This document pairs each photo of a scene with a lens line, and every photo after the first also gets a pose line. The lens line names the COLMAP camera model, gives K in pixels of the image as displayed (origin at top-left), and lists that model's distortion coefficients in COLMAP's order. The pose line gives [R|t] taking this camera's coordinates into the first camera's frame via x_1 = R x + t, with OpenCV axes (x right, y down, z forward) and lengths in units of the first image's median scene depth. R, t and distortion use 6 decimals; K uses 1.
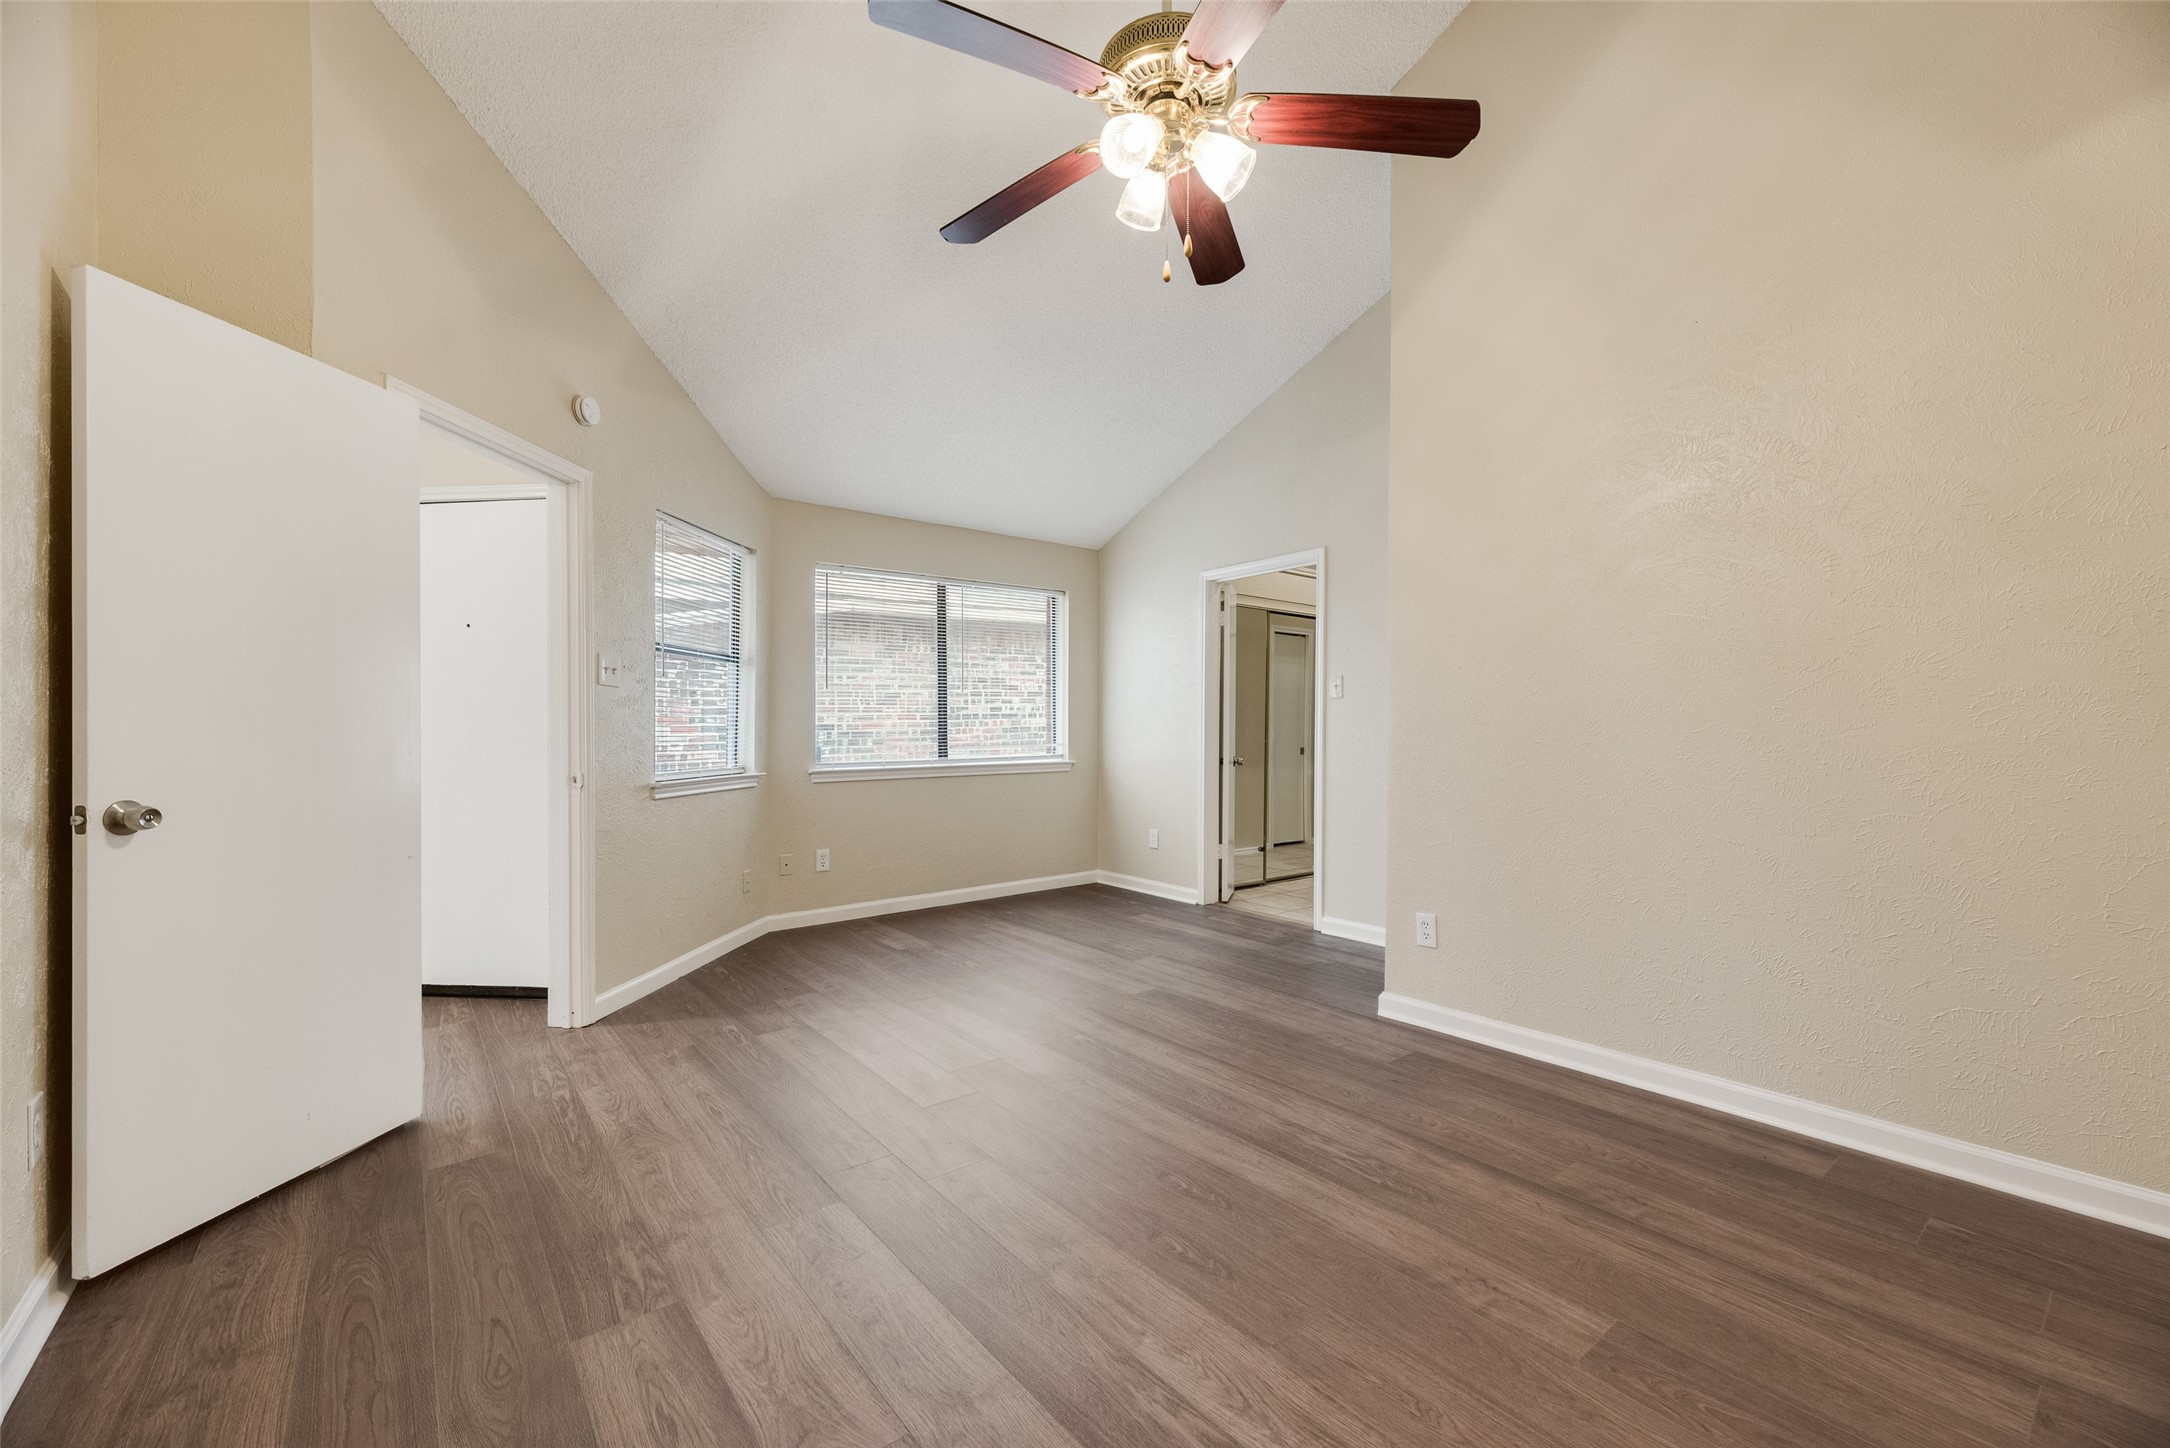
lens RADIAL K [[884.9, 0, 1088.2], [0, 884.9, 725.4], [0, 0, 1]] dist [0.001171, -0.000207]
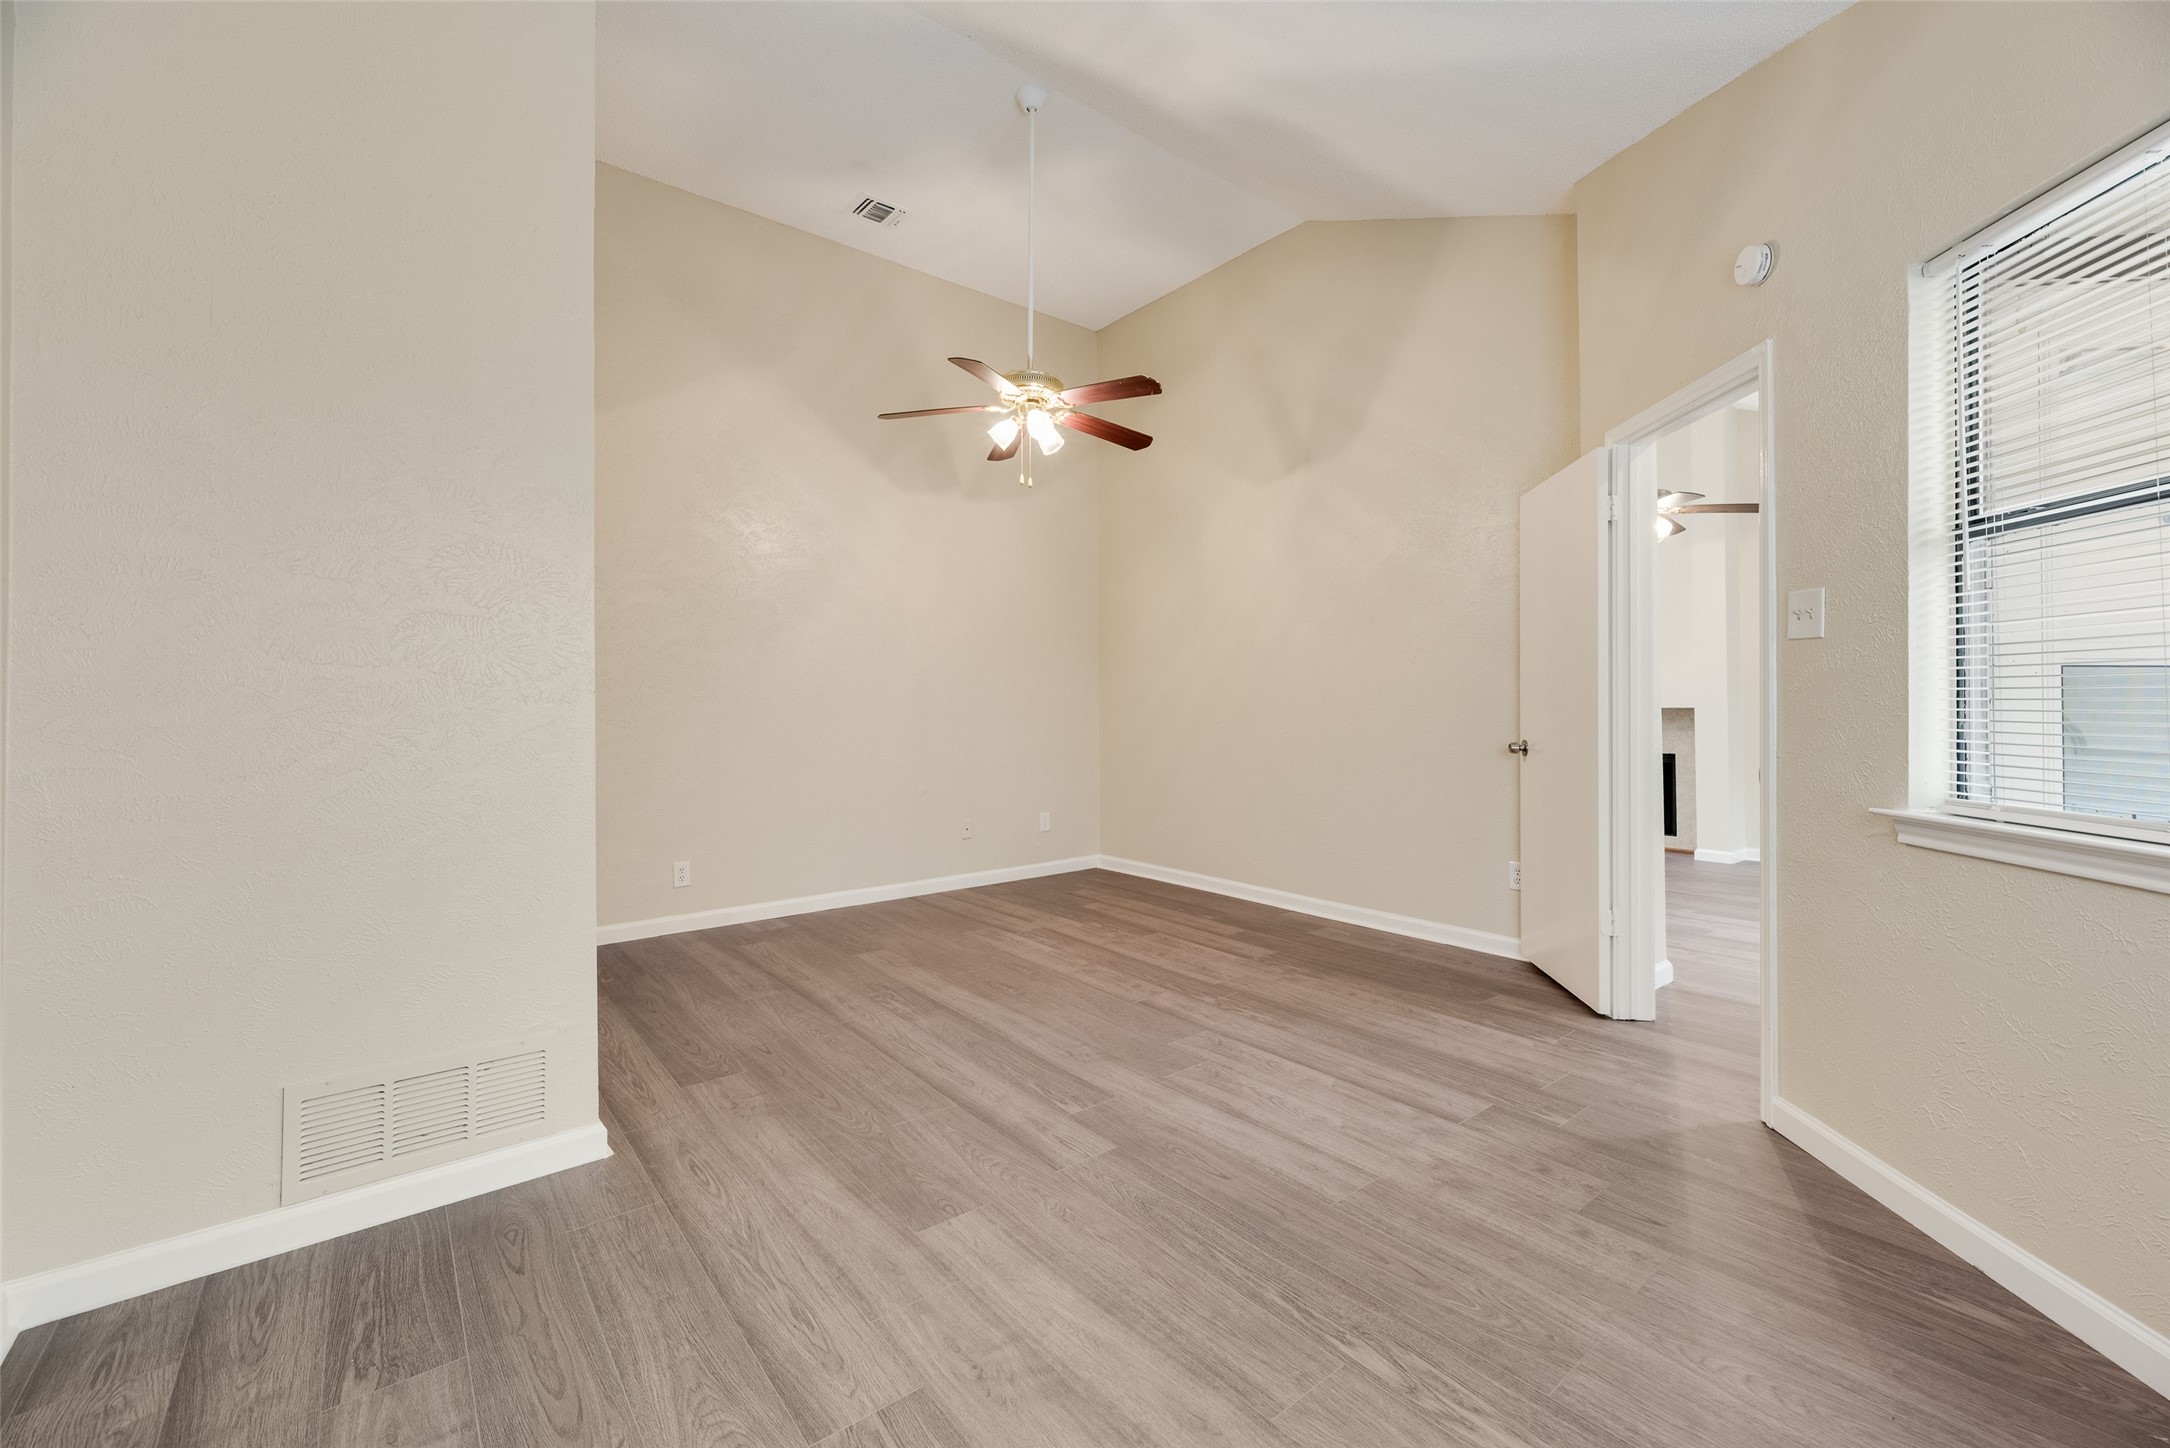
lens RADIAL K [[884.9, 0, 1088.2], [0, 884.9, 725.4], [0, 0, 1]] dist [0.001171, -0.000207]
pose [[-0.999979, 0.005385, -0.003560, -0.028266], [0.005324, 0.999845, 0.016787, 0.006363], [0.003650, 0.016768, -0.999853, 2.367767]]
